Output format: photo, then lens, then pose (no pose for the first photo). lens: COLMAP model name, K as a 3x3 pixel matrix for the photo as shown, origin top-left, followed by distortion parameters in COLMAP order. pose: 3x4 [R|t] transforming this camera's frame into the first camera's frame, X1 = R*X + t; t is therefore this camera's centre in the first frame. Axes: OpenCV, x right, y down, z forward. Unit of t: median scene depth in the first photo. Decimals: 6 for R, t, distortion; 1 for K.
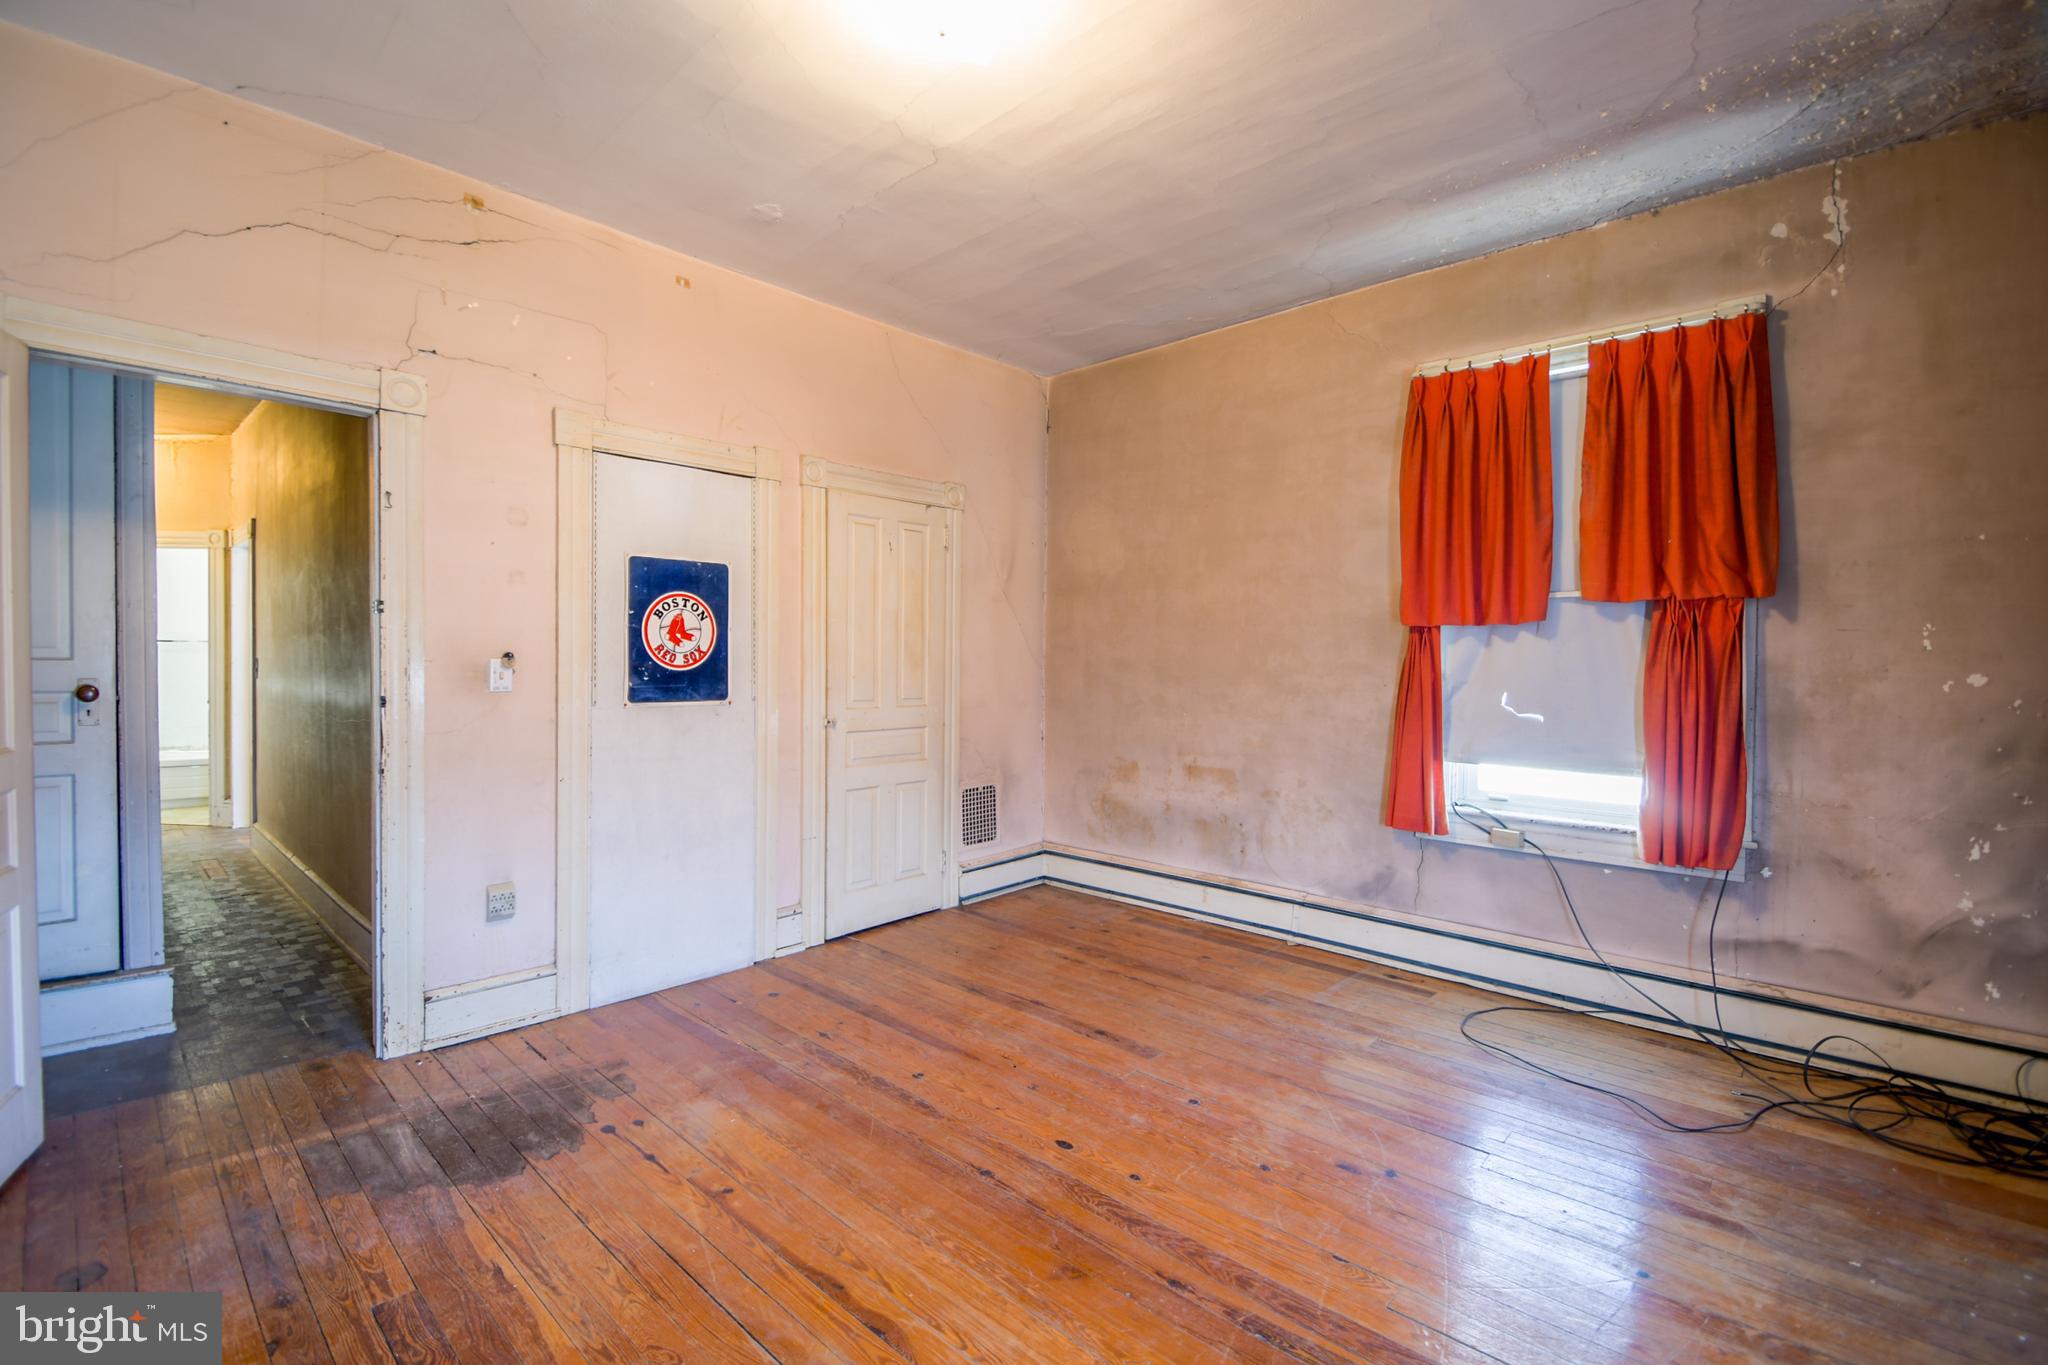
lens RADIAL K [[896.3, 0, 975.6], [0, 896.3, 664.3], [0, 0, 1]] dist [0.008714, -0.011958]
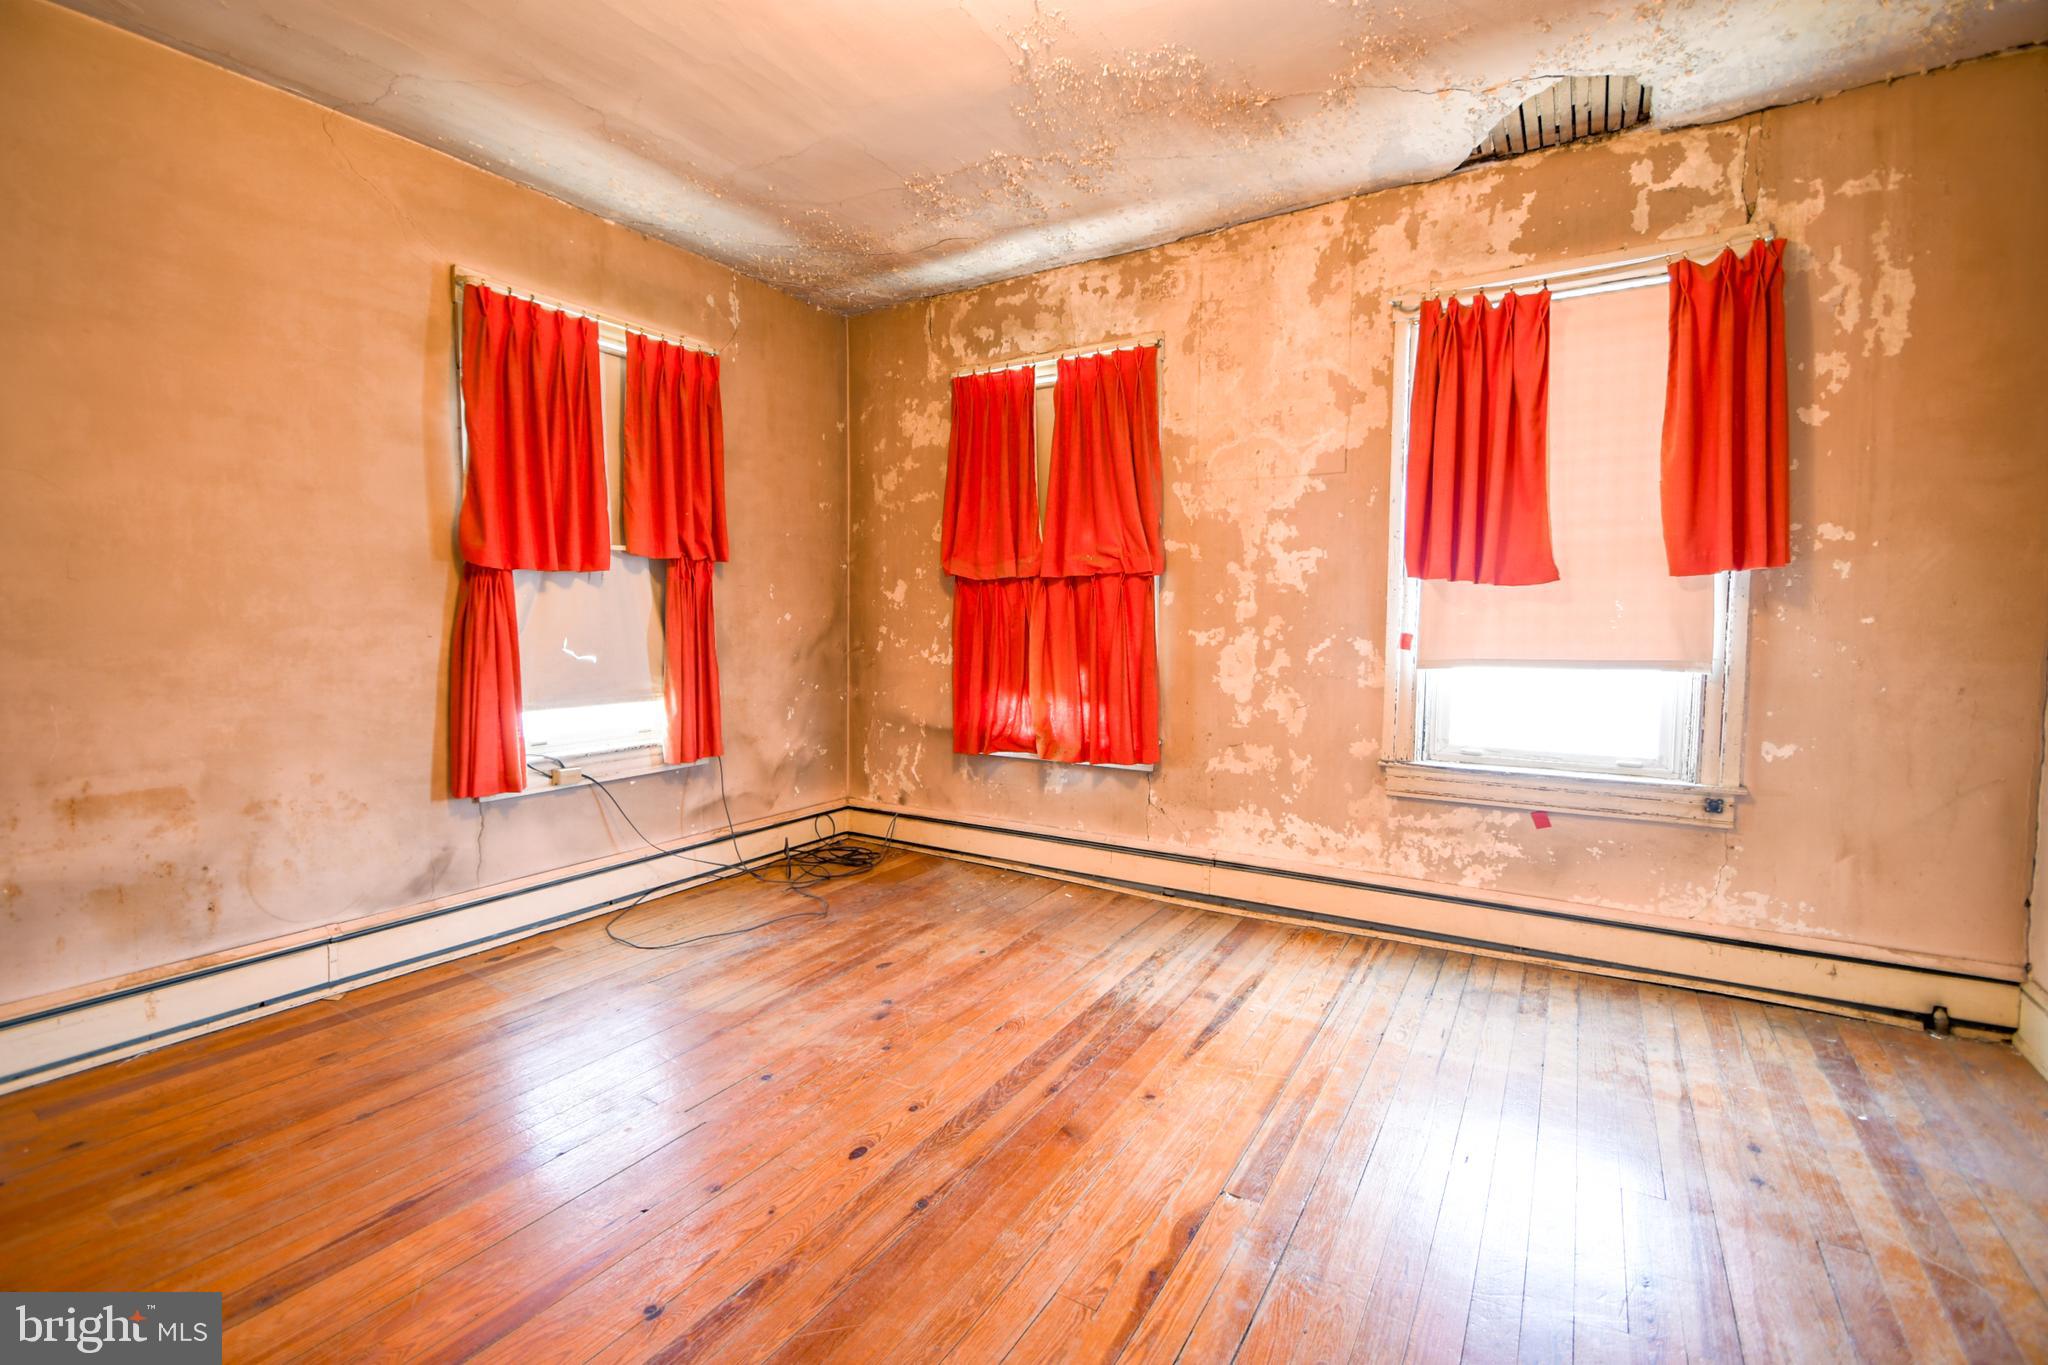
lens RADIAL K [[896.3, 0, 1024.0], [0, 896.3, 663.7], [0, 0, 1]] dist [0.008714, -0.011958]
pose [[-0.216798, -0.064066, 0.974112, -0.537328], [0.005511, 0.997748, 0.066847, -0.004250], [-0.976201, 0.019861, -0.215957, 0.712127]]
